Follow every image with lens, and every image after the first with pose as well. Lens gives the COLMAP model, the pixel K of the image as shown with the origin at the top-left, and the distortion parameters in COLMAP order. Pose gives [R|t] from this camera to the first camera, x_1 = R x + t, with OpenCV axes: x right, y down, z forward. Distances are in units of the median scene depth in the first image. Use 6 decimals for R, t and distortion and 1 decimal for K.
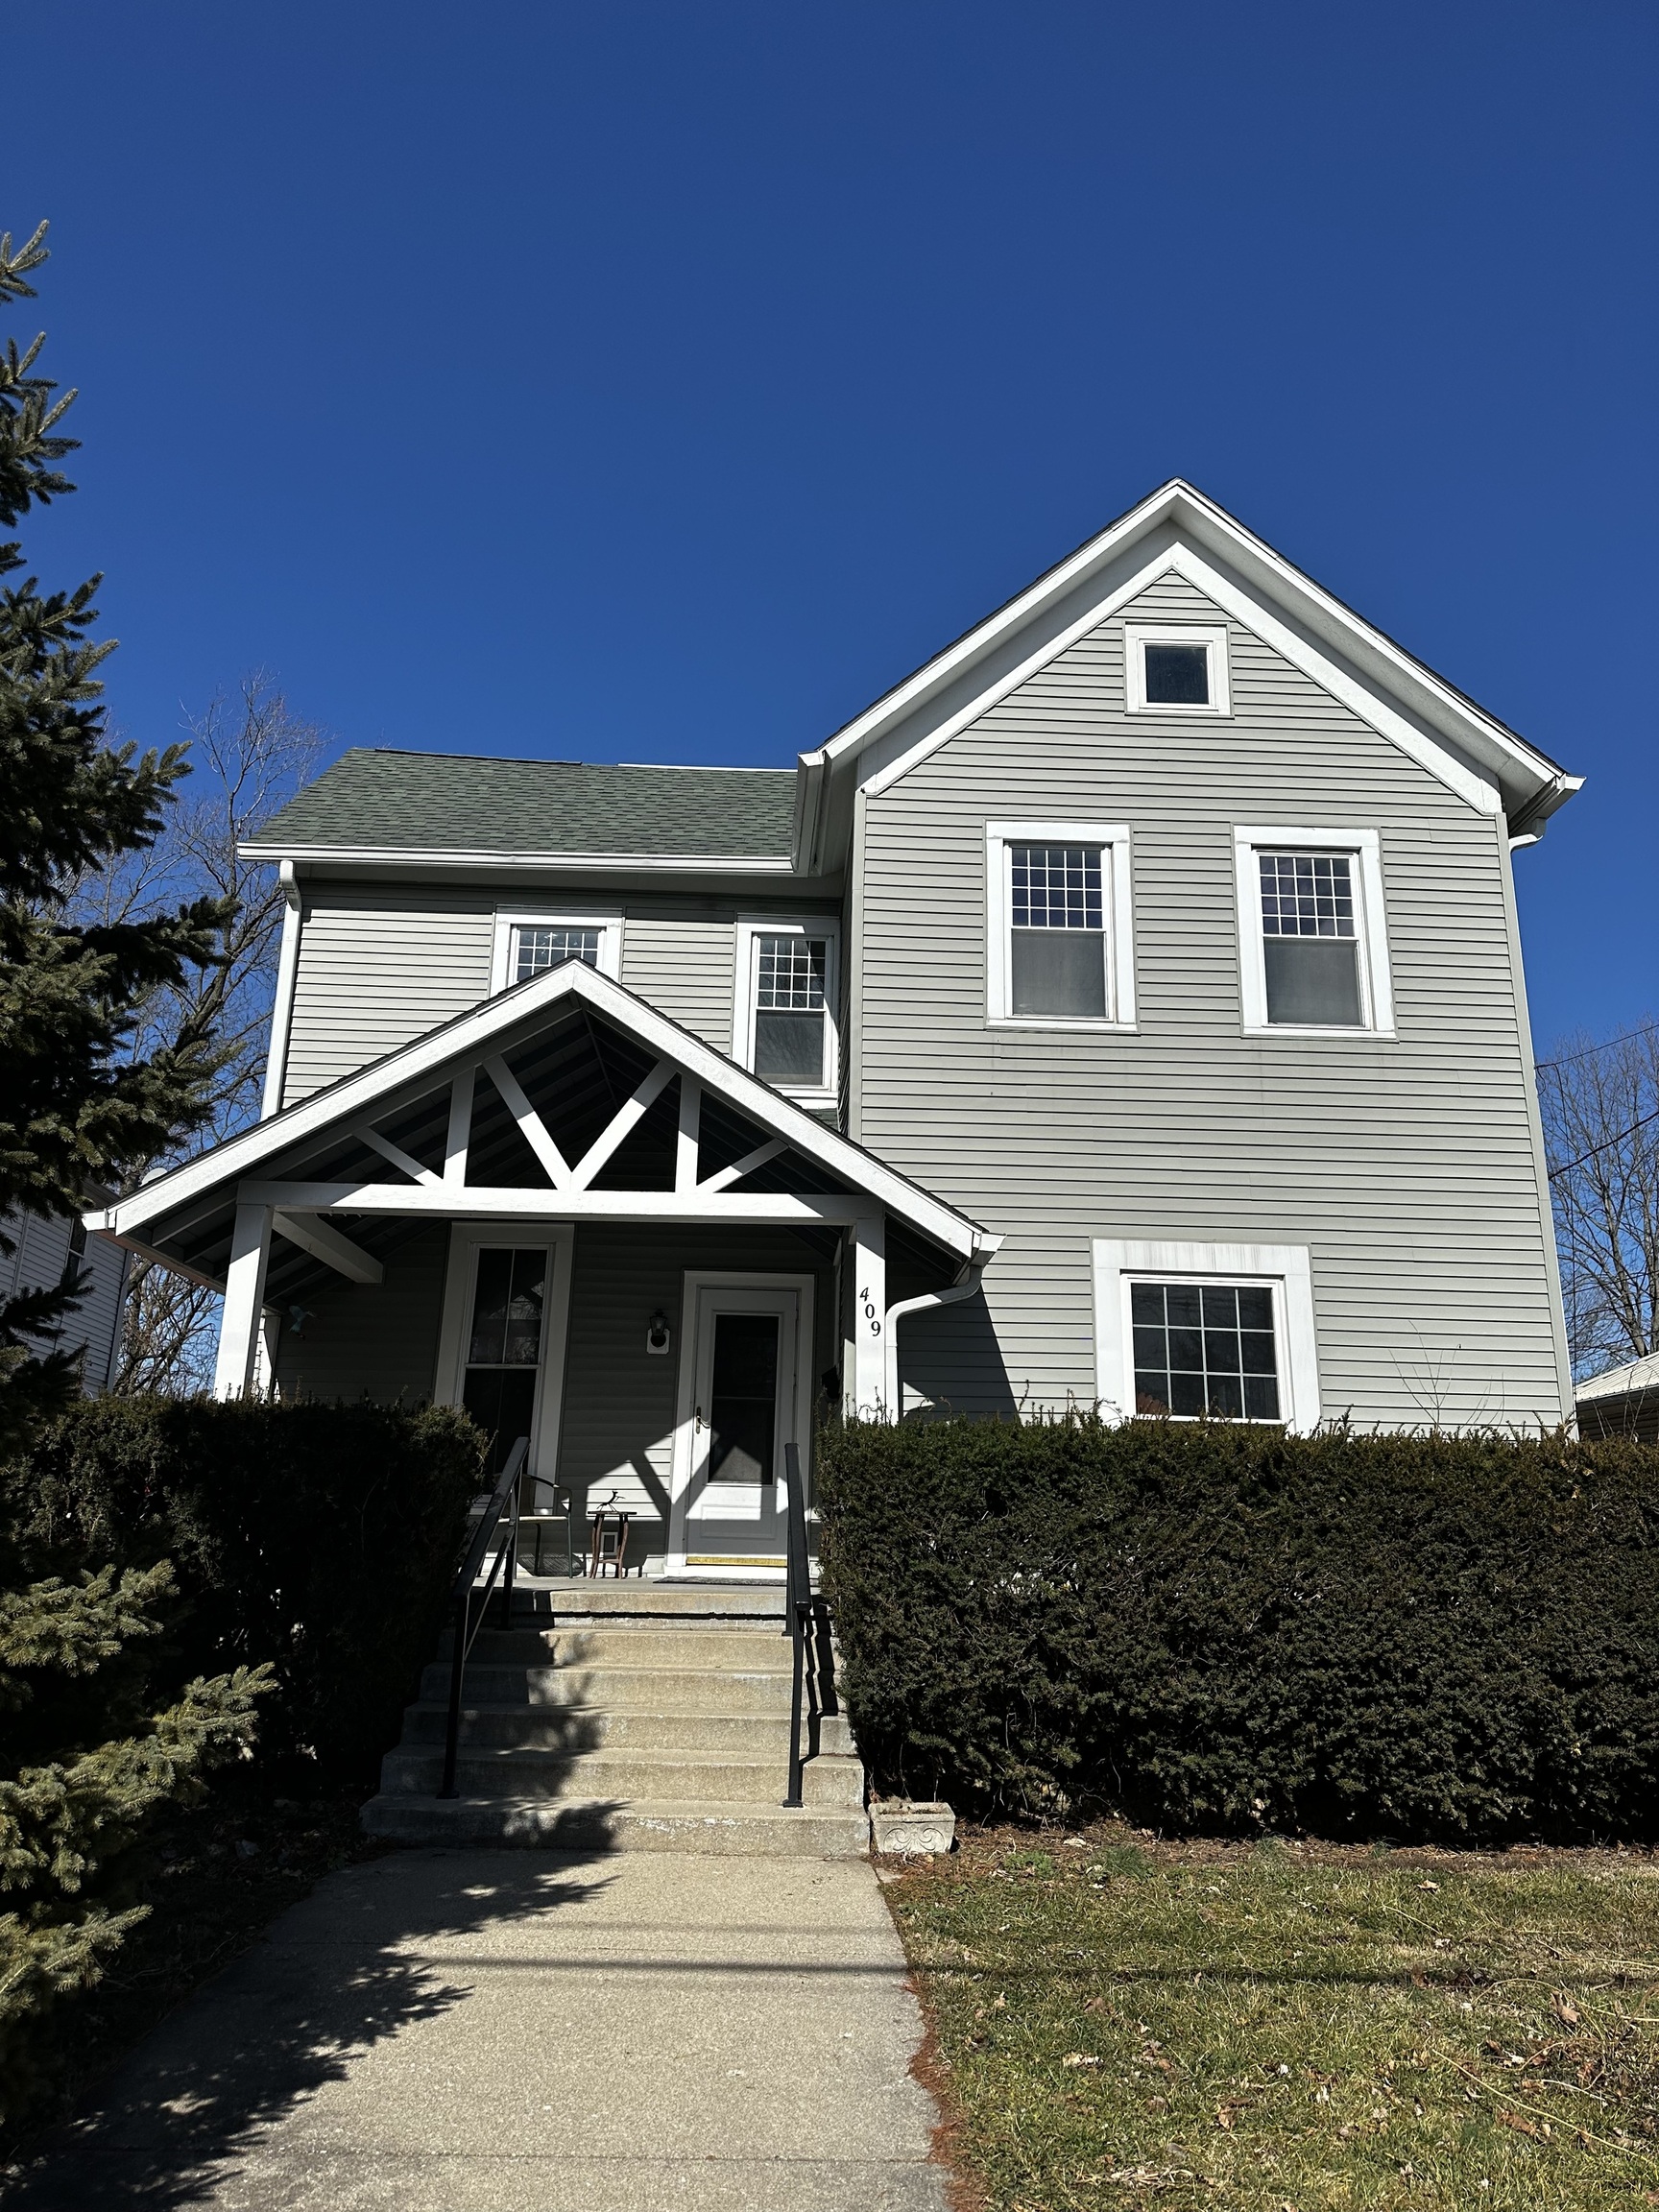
lens RADIAL K [[1536.0, 0, 832.0], [0, 1536.0, 1123.7], [0, 0, 1]] dist [0.048258, -0.004128]
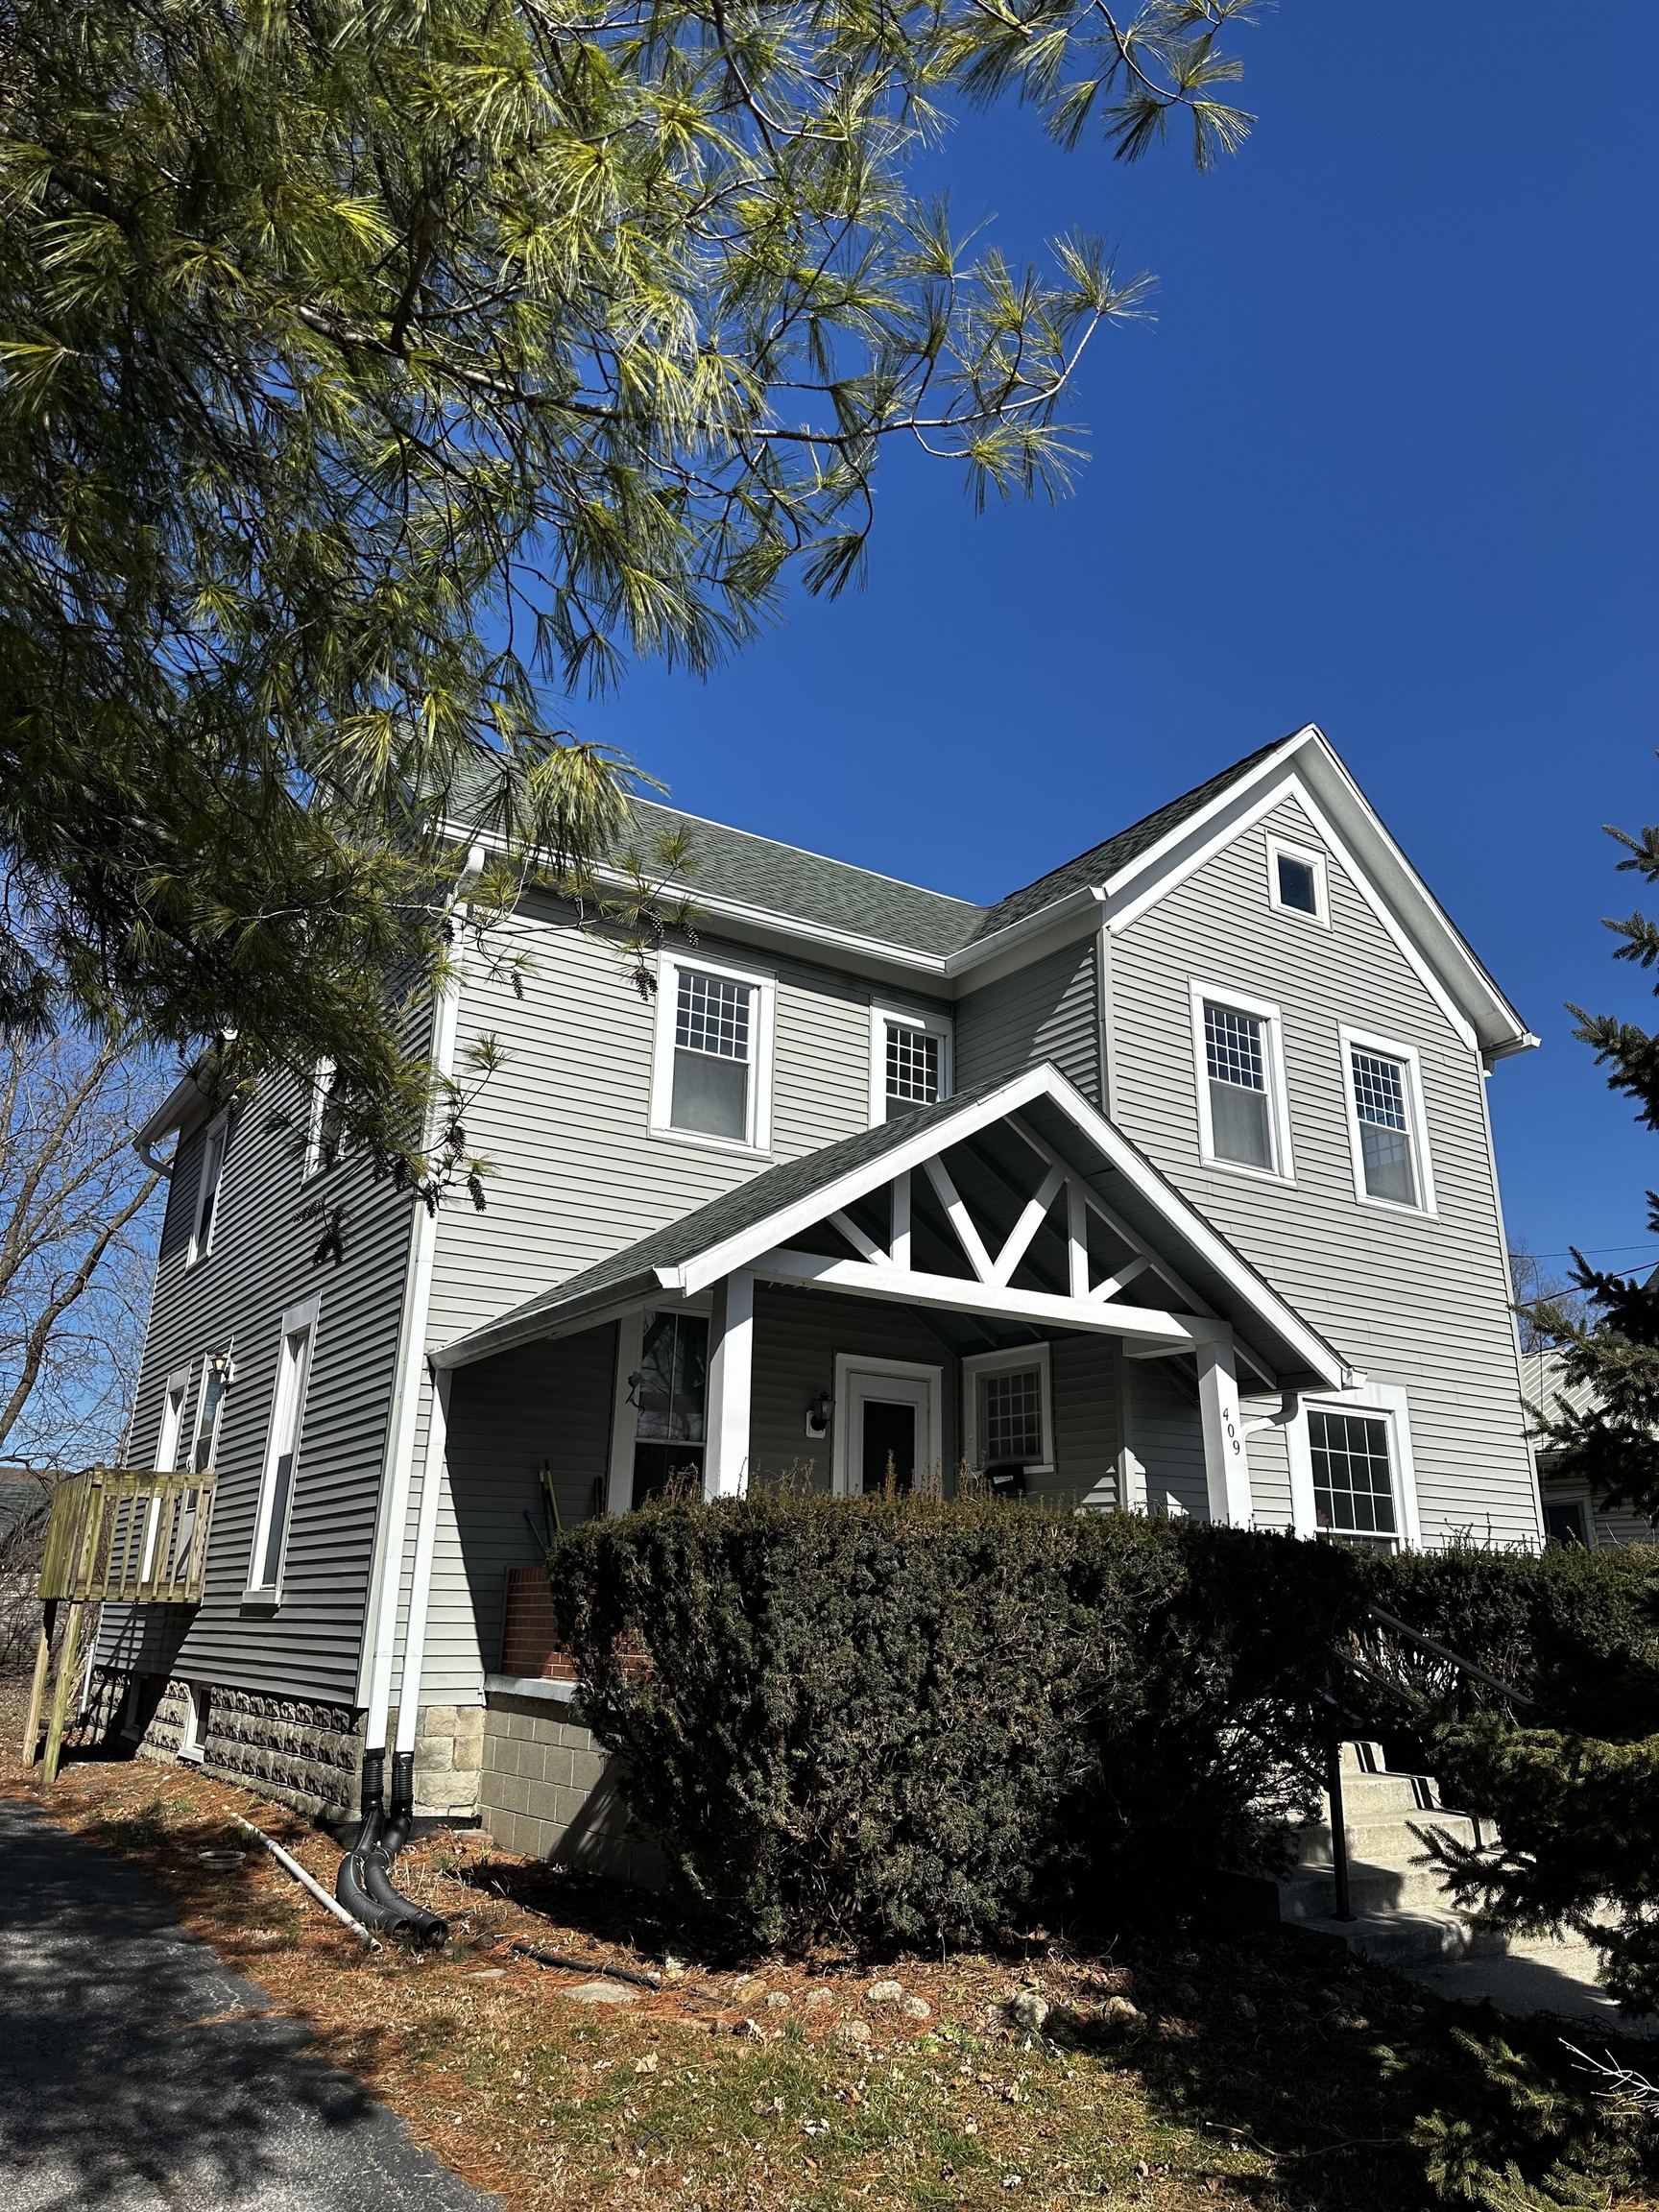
lens RADIAL K [[1536.0, 0, 831.9], [0, 1536.0, 1084.6], [0, 0, 1]] dist [0.048258, -0.004128]
pose [[0.858838, 0.165310, 0.484840, -0.660148], [-0.139643, 0.986204, -0.088893, 0.015485], [-0.492846, 0.008640, 0.870074, 0.156749]]
